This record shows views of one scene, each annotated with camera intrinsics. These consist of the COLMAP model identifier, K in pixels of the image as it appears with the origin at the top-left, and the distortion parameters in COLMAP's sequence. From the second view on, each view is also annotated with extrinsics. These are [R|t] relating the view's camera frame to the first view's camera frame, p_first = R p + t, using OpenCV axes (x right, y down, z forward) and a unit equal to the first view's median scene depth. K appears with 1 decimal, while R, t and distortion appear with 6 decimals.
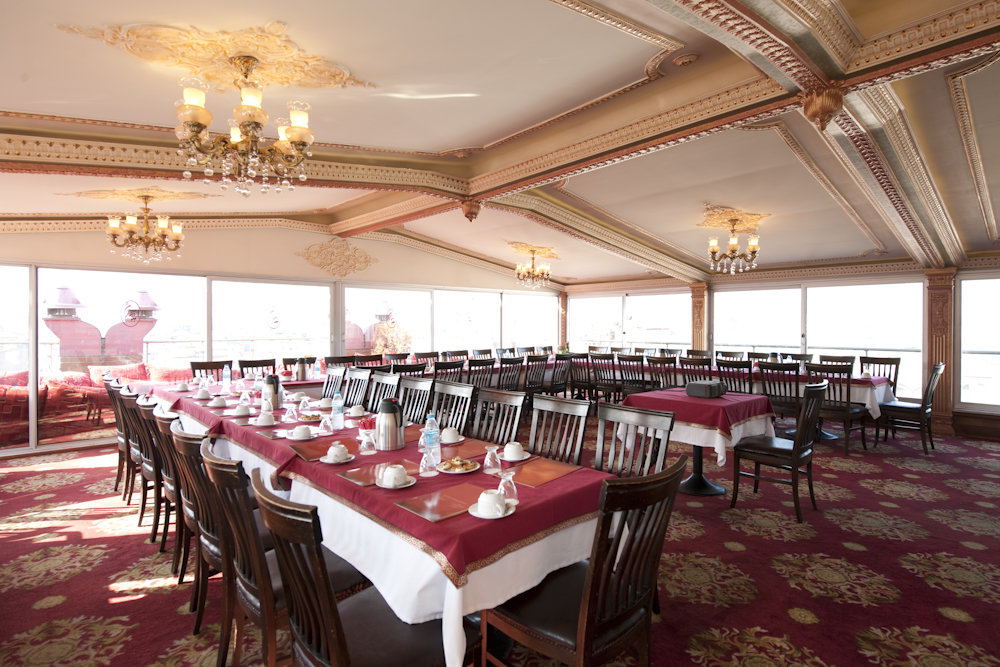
lens RADIAL K [[503.9, 0, 502.7], [0, 503.9, 328.9], [0, 0, 1]] dist [-0.007441, -0.000866]
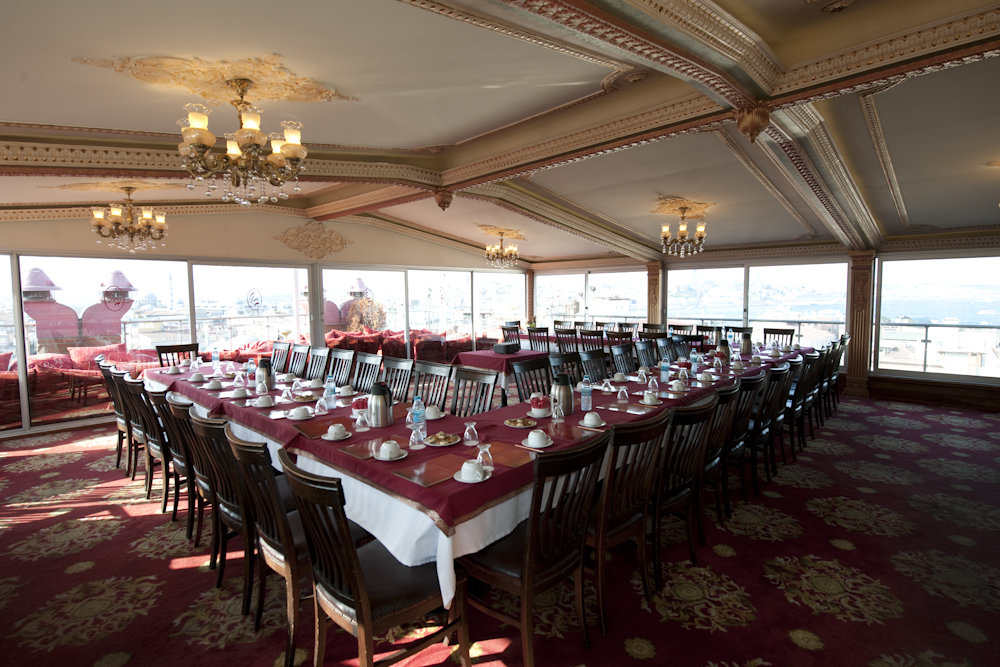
lens RADIAL K [[487.0, 0, 503.4], [0, 487.0, 330.3], [0, 0, 1]] dist [-0.009096, -0.000775]
pose [[0.997907, -0.014018, 0.063128, -0.008055], [0.010018, 0.997947, 0.063252, -0.033648], [-0.063885, -0.062487, 0.995999, -0.081046]]
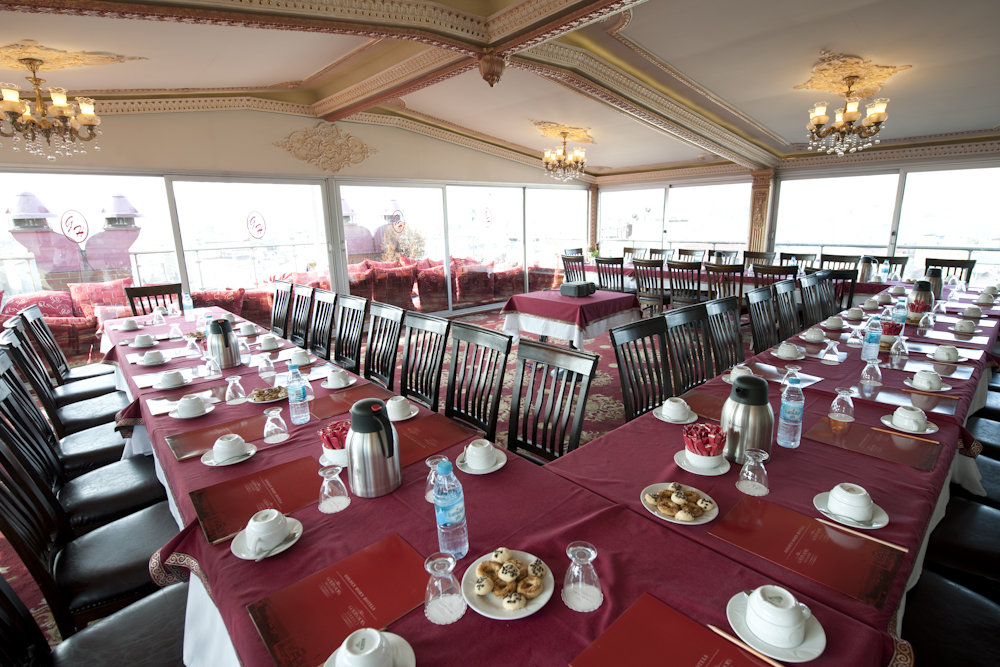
lens RADIAL K [[487.0, 0, 503.4], [0, 487.0, 330.3], [0, 0, 1]] dist [-0.009096, -0.000775]
pose [[0.999415, -0.014817, -0.030811, -0.044401], [0.021089, 0.976498, 0.214491, -0.032300], [0.026909, -0.215015, 0.976240, 0.364349]]
